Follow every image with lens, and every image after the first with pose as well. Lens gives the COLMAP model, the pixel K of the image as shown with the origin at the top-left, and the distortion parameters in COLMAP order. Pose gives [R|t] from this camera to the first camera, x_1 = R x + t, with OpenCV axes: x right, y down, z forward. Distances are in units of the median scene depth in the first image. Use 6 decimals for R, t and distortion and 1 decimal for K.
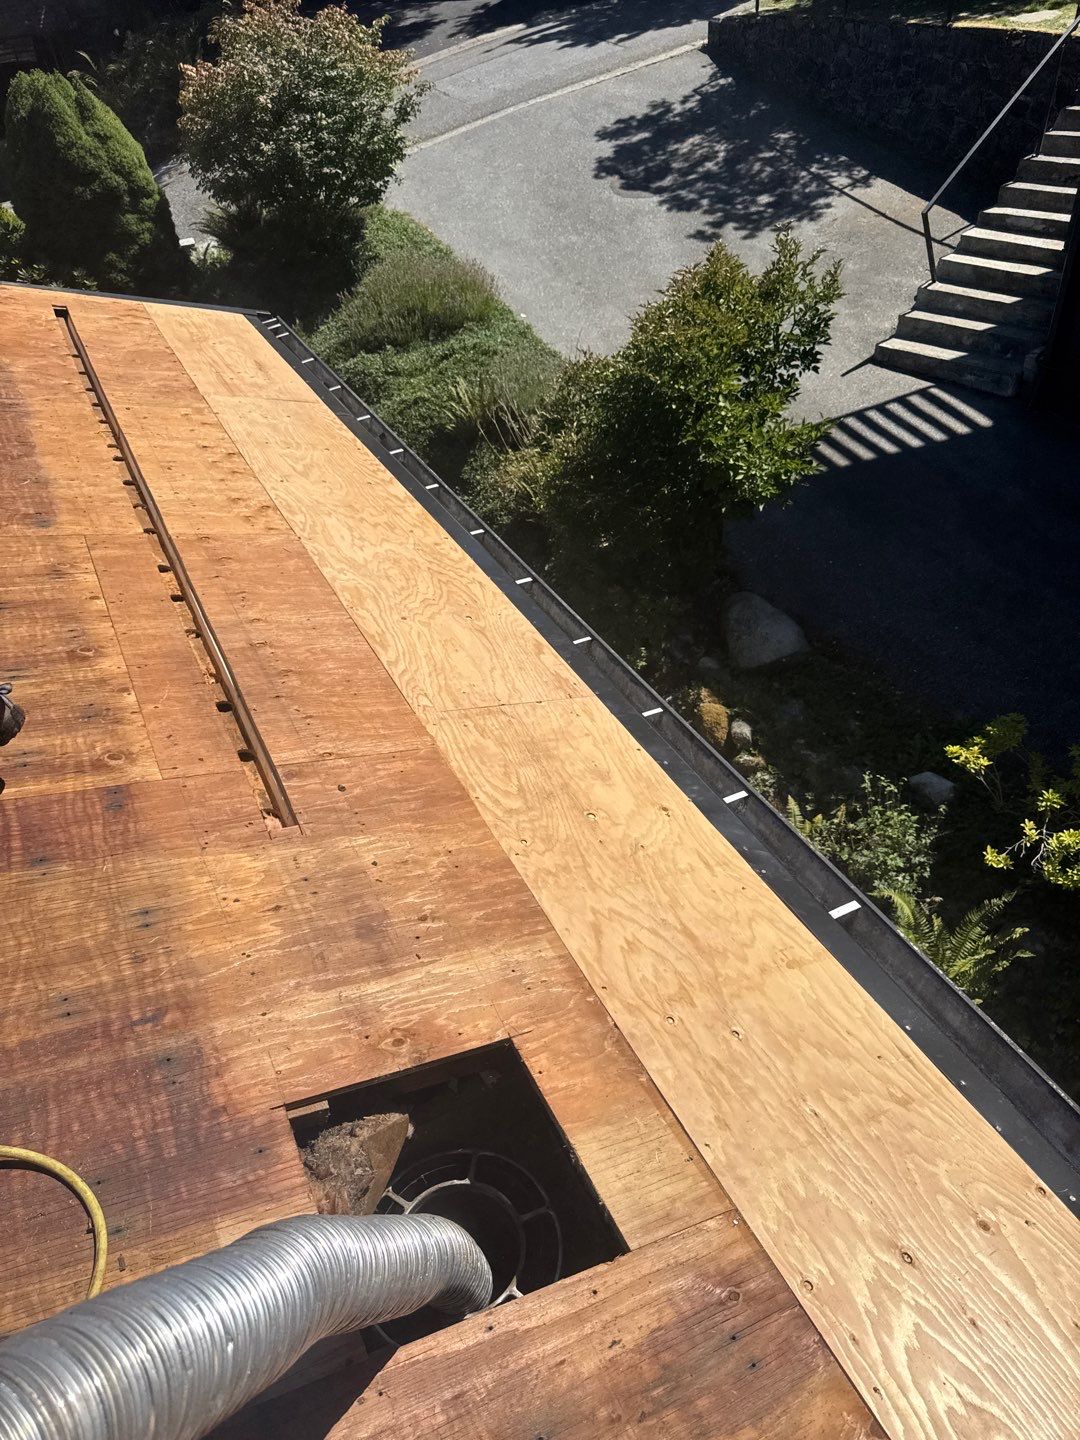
lens RADIAL K [[1012.8, 0, 539.0], [0, 1012.8, 723.7], [0, 0, 1]] dist [0.025299, -0.034748]
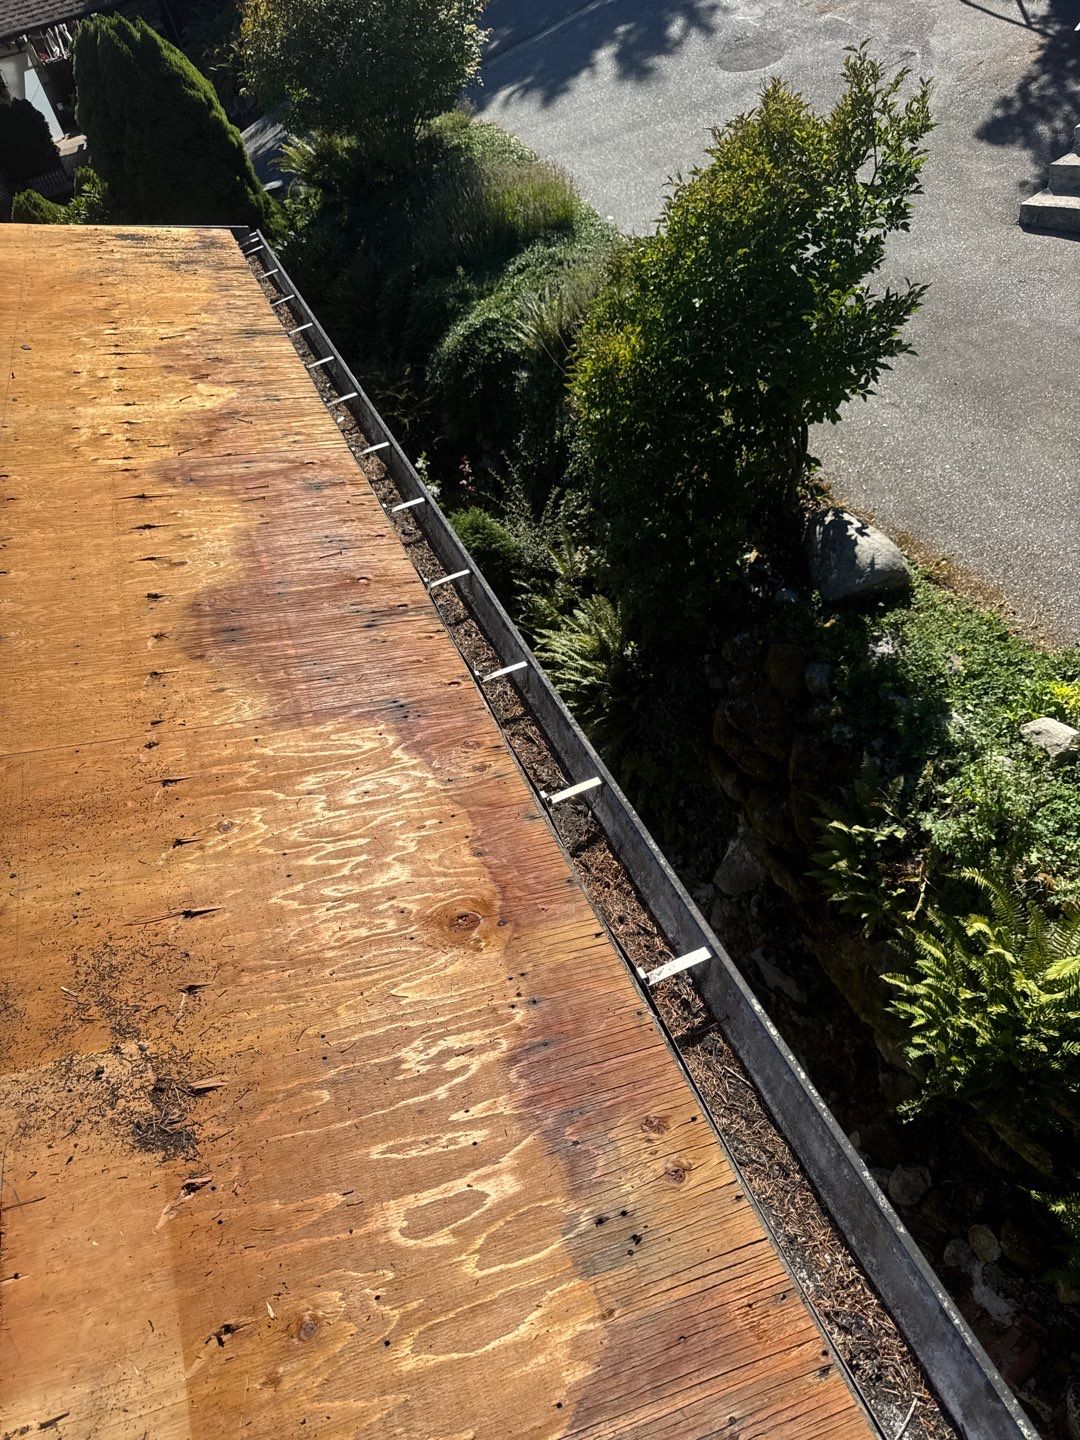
lens RADIAL K [[1015.9, 0, 540.0], [0, 1015.9, 720.0], [0, 0, 1]] dist [0.022661, -0.022891]
pose [[0.984323, -0.024051, -0.174726, 0.118468], [0.032898, 0.998310, 0.047910, -0.002861], [0.173278, -0.052907, 0.983451, 0.124689]]
